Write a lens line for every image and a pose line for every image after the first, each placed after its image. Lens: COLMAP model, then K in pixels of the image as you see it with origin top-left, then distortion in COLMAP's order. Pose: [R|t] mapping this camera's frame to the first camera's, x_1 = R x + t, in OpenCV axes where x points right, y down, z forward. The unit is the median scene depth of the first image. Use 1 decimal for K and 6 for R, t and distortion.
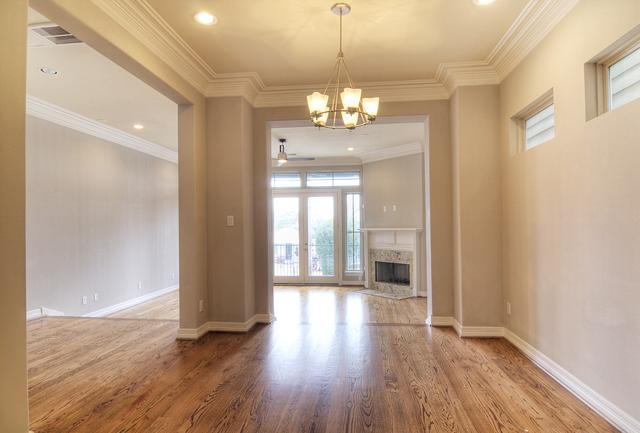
lens RADIAL K [[377.1, 0, 306.6], [0, 377.1, 228.6], [0, 0, 1]] dist [0.000661, -0.022950]
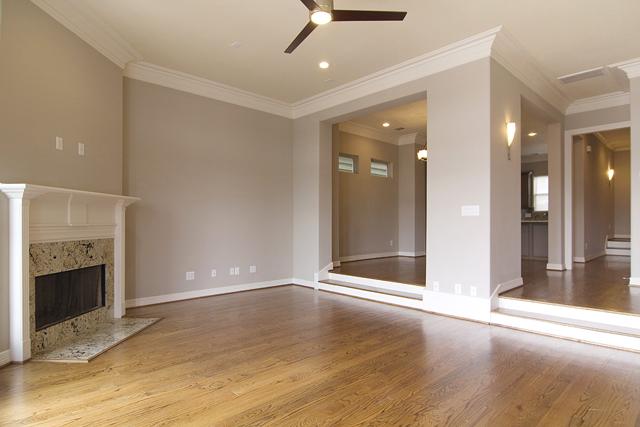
lens RADIAL K [[364.3, 0, 319.5], [0, 364.3, 221.7], [0, 0, 1]] dist [0.000715, 0.000458]
pose [[-0.791303, 0.011002, 0.611326, -0.254194], [0.013242, 0.999912, -0.000854, 0.037125], [-0.611281, 0.007419, -0.791379, 1.118855]]
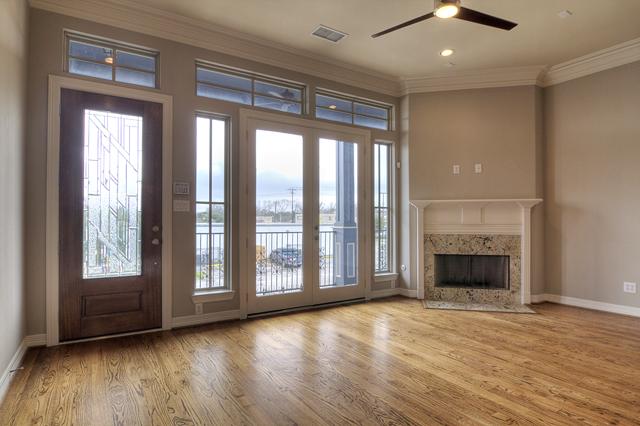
lens RADIAL K [[364.3, 0, 319.5], [0, 364.3, 221.2], [0, 0, 1]] dist [0.000715, 0.000458]
pose [[0.758133, 0.011523, 0.651998, -0.350420], [-0.003303, 0.999899, -0.013832, 0.042350], [-0.652091, 0.008333, 0.758095, 0.676570]]
